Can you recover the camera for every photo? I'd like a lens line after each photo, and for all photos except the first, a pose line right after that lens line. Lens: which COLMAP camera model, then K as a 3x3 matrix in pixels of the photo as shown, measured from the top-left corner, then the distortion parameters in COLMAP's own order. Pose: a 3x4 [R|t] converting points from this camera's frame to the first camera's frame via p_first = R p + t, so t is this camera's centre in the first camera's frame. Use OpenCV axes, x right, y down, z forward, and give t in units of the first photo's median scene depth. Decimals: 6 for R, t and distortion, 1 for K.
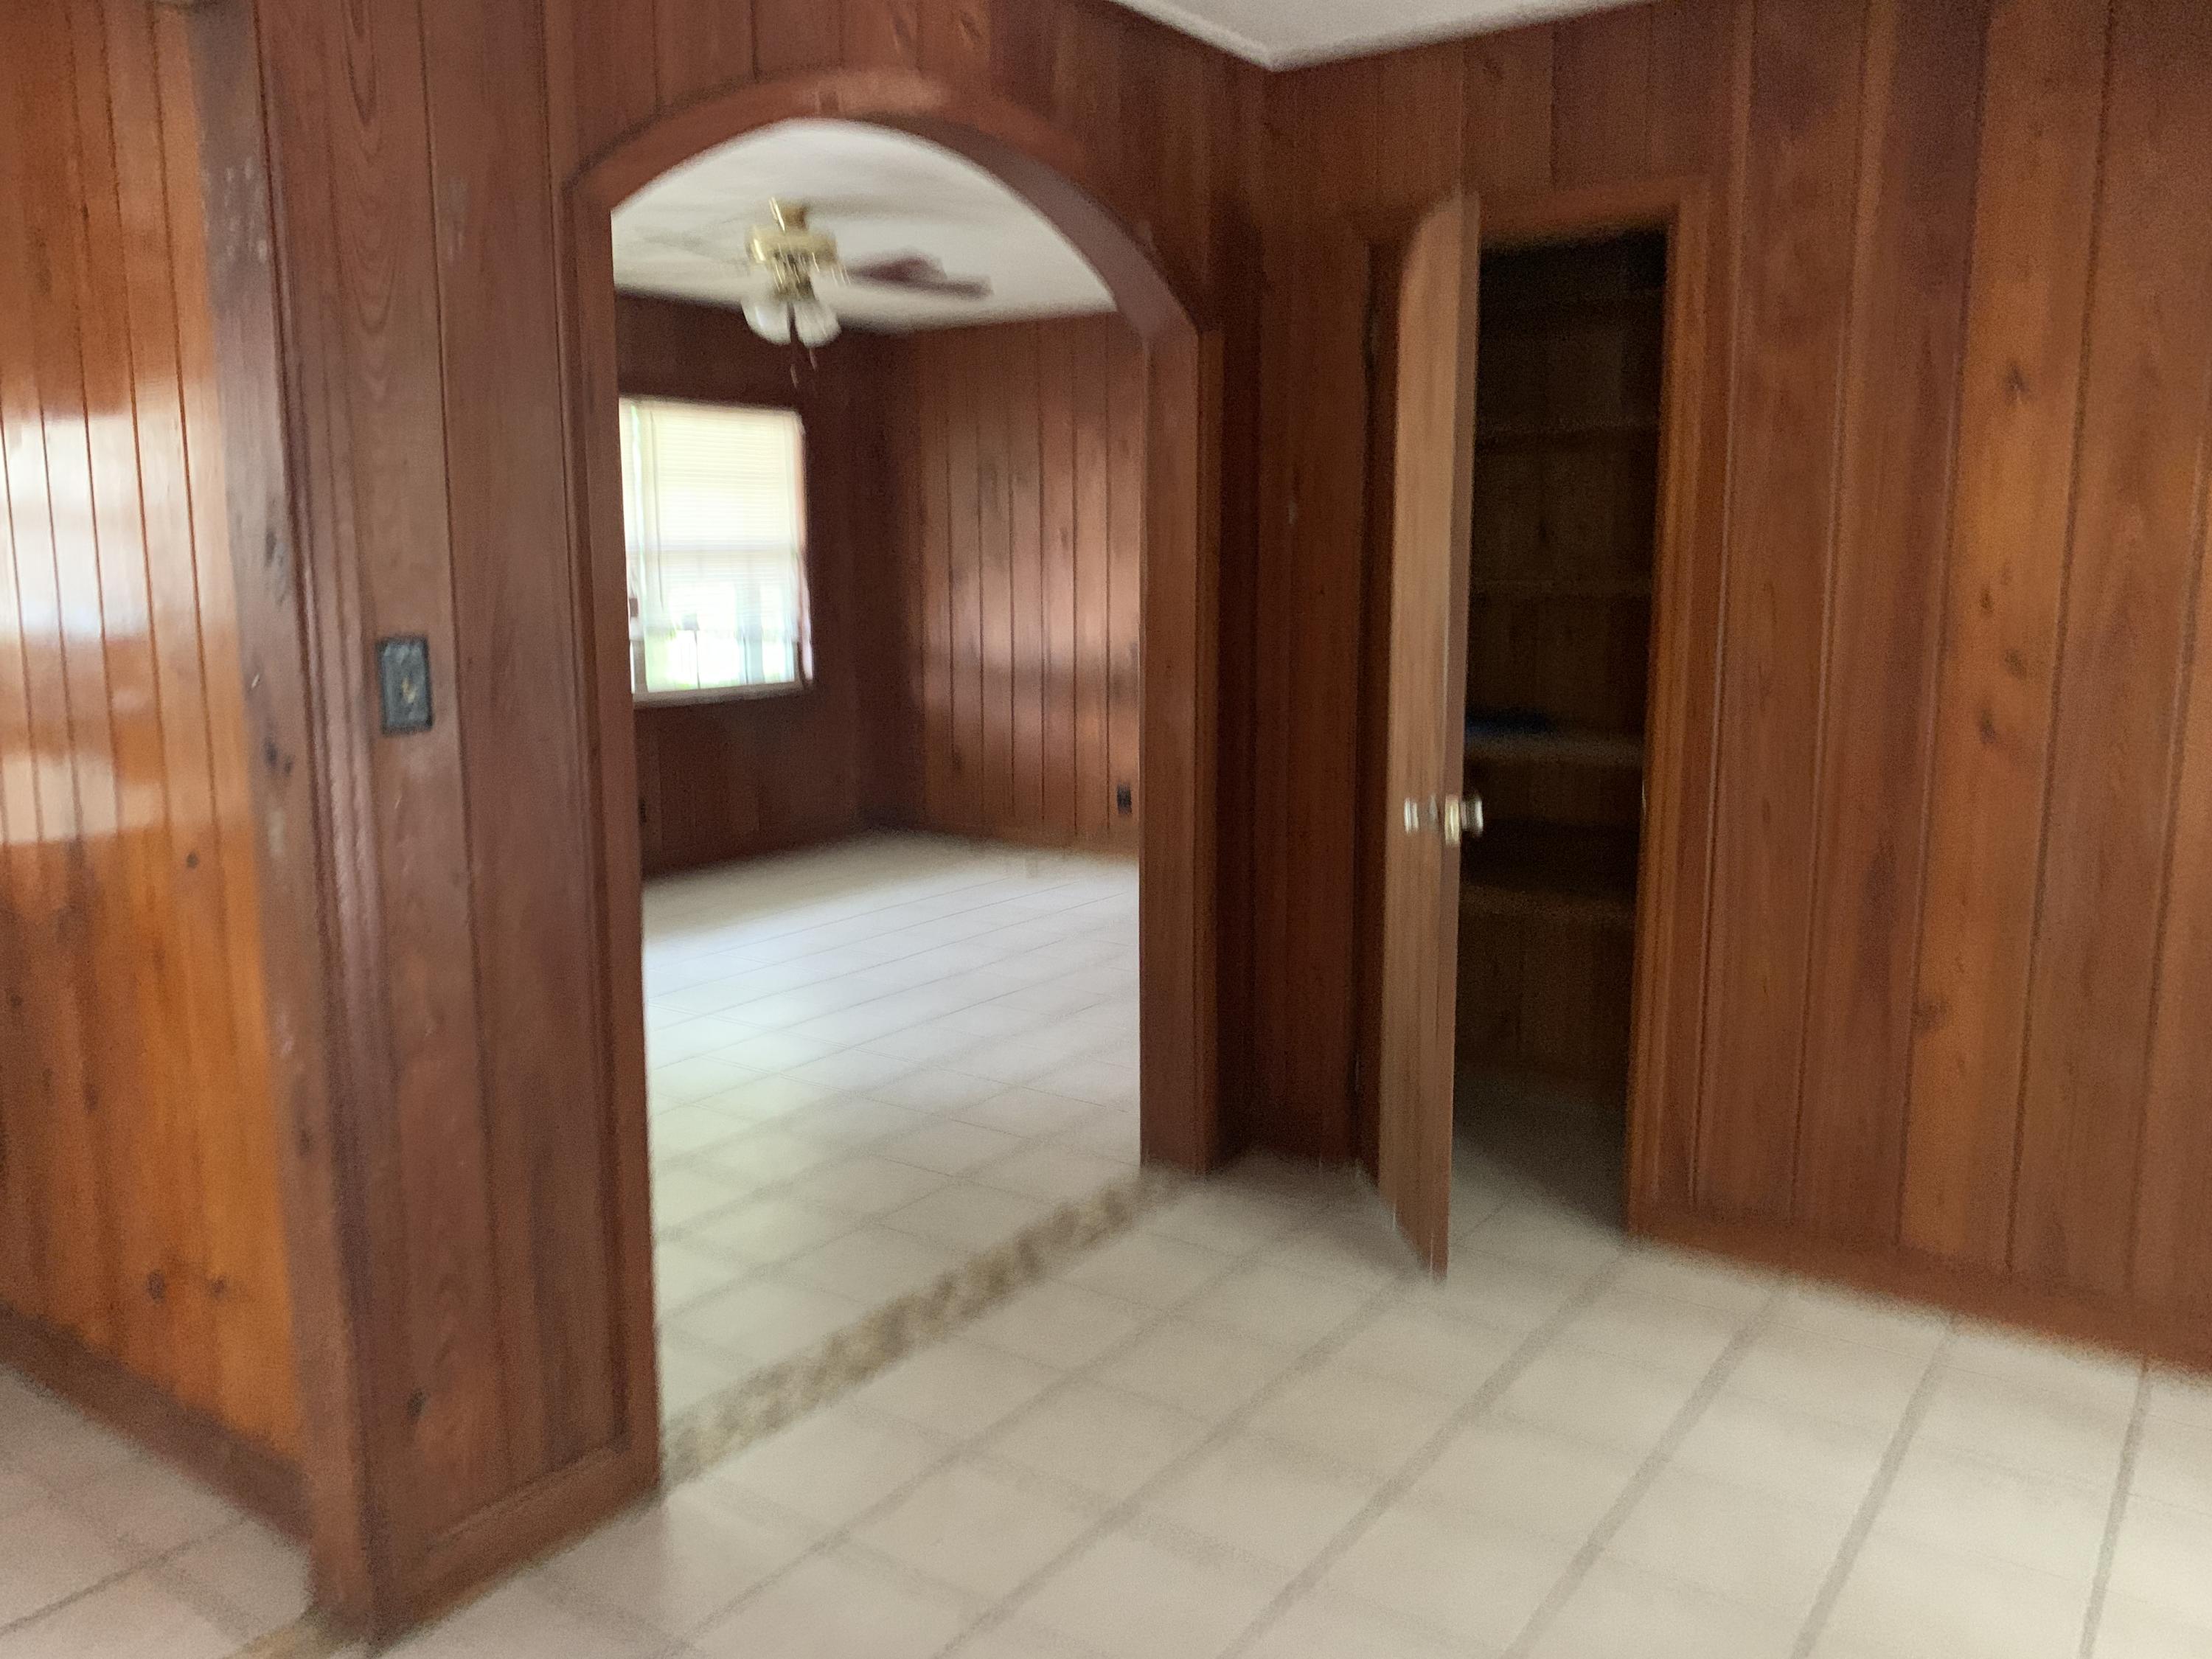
lens RADIAL K [[1654.7, 0, 1100.7], [0, 1654.7, 806.9], [0, 0, 1]] dist [0.006317, -0.002133]
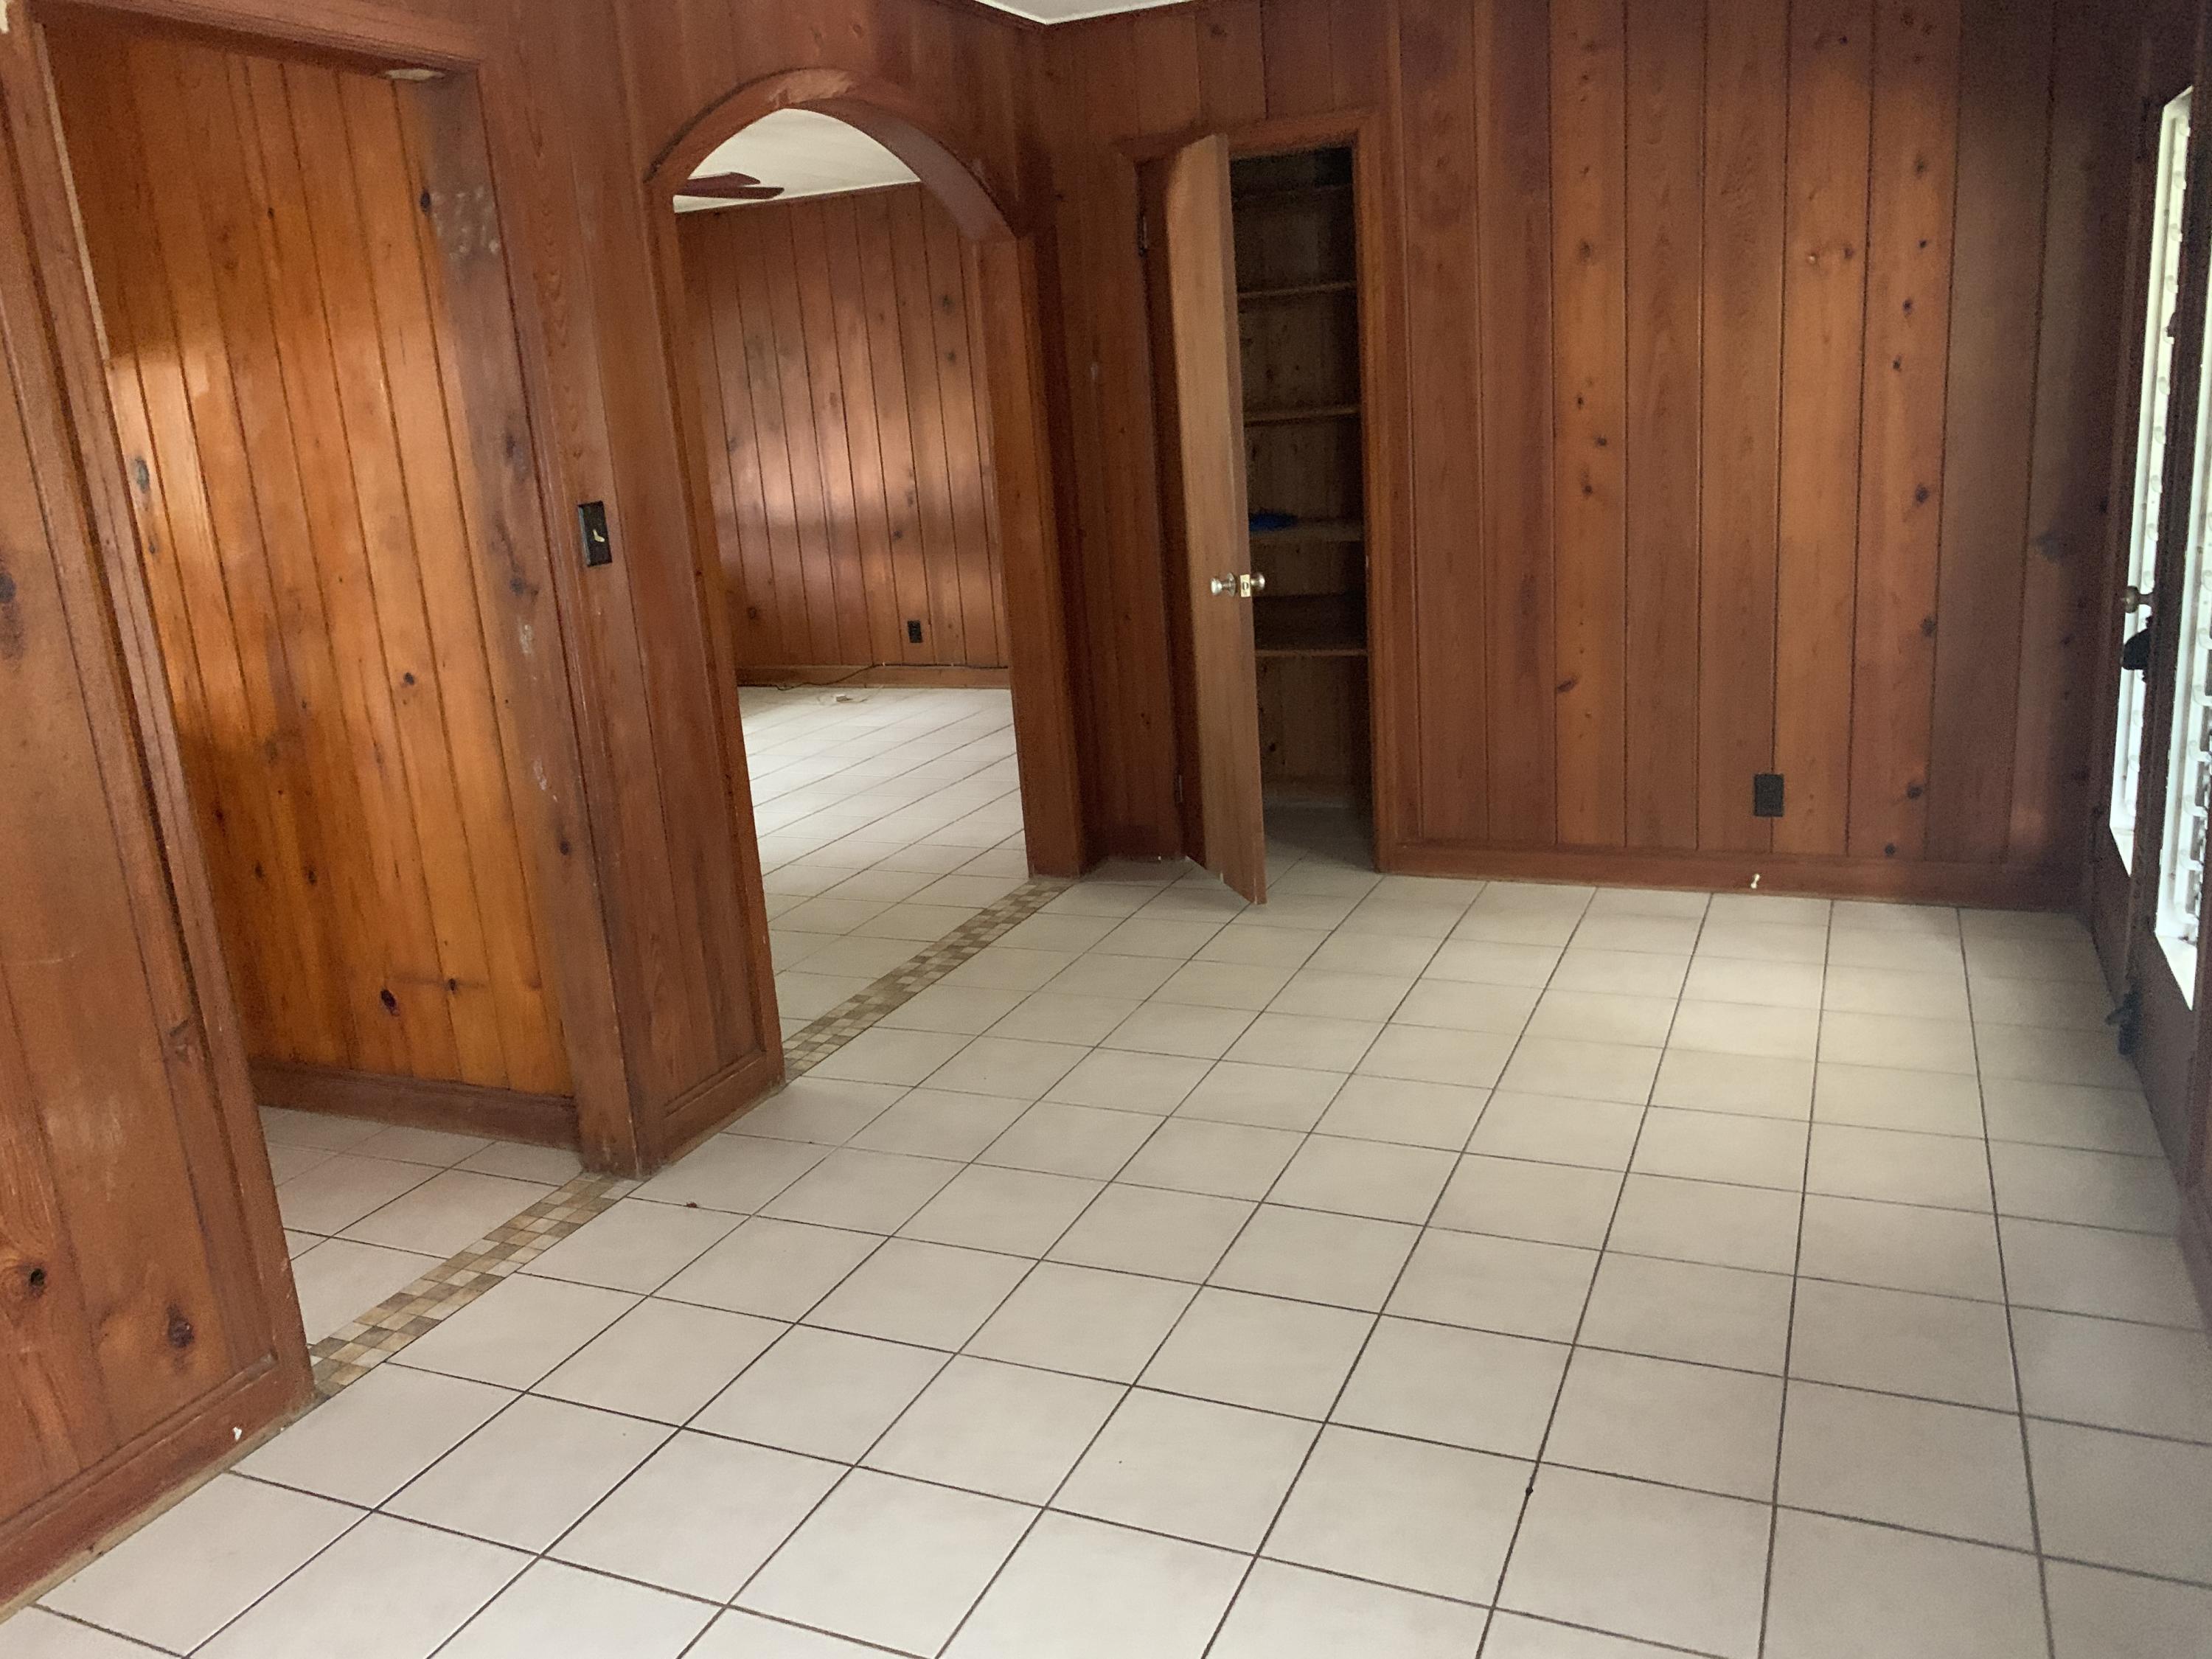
lens RADIAL K [[1691.9, 0, 1113.4], [0, 1691.9, 818.4], [0, 0, 1]] dist [0.067749, -0.127215]
pose [[0.975278, -0.118430, 0.186565, -0.195220], [0.101693, 0.990086, 0.096896, 0.054593], [-0.196191, -0.075528, 0.977653, -0.423607]]
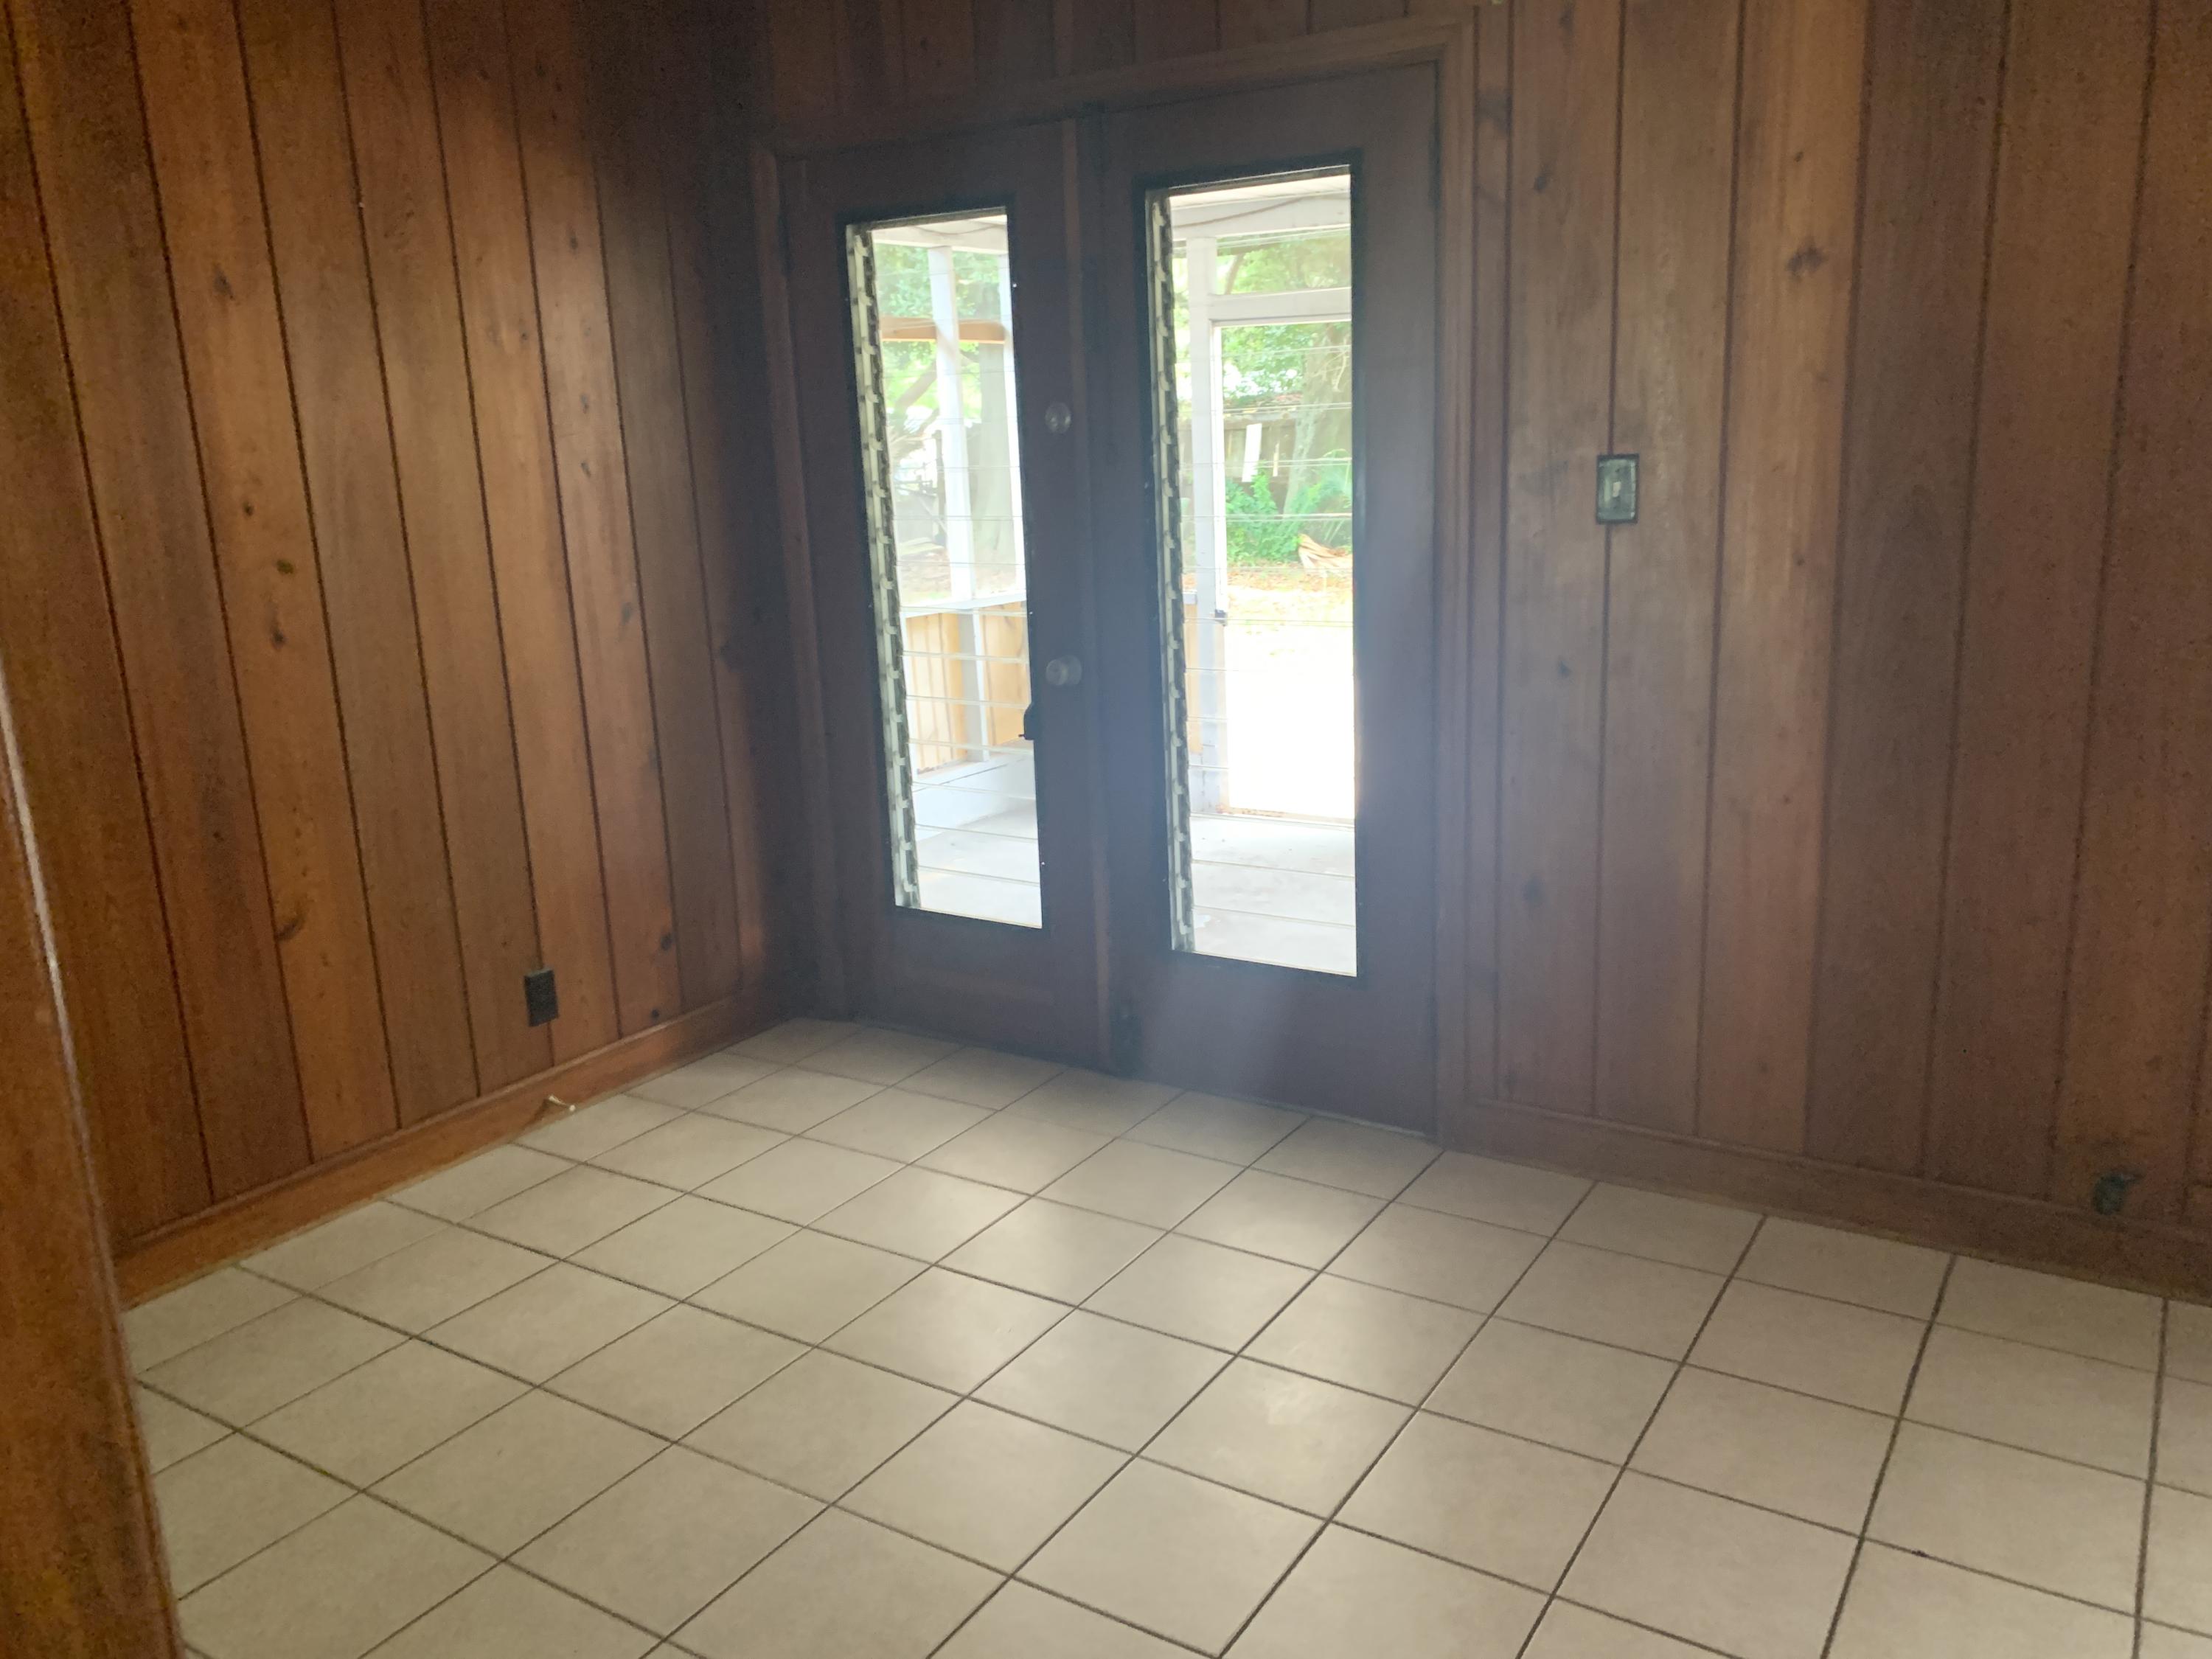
lens RADIAL K [[1691.9, 0, 1113.4], [0, 1691.9, 818.4], [0, 0, 1]] dist [0.067749, -0.127215]
pose [[-0.063646, -0.224499, 0.972394, -0.516807], [0.187001, 0.954428, 0.232591, -0.084361], [-0.980296, 0.196642, -0.018764, 0.528193]]
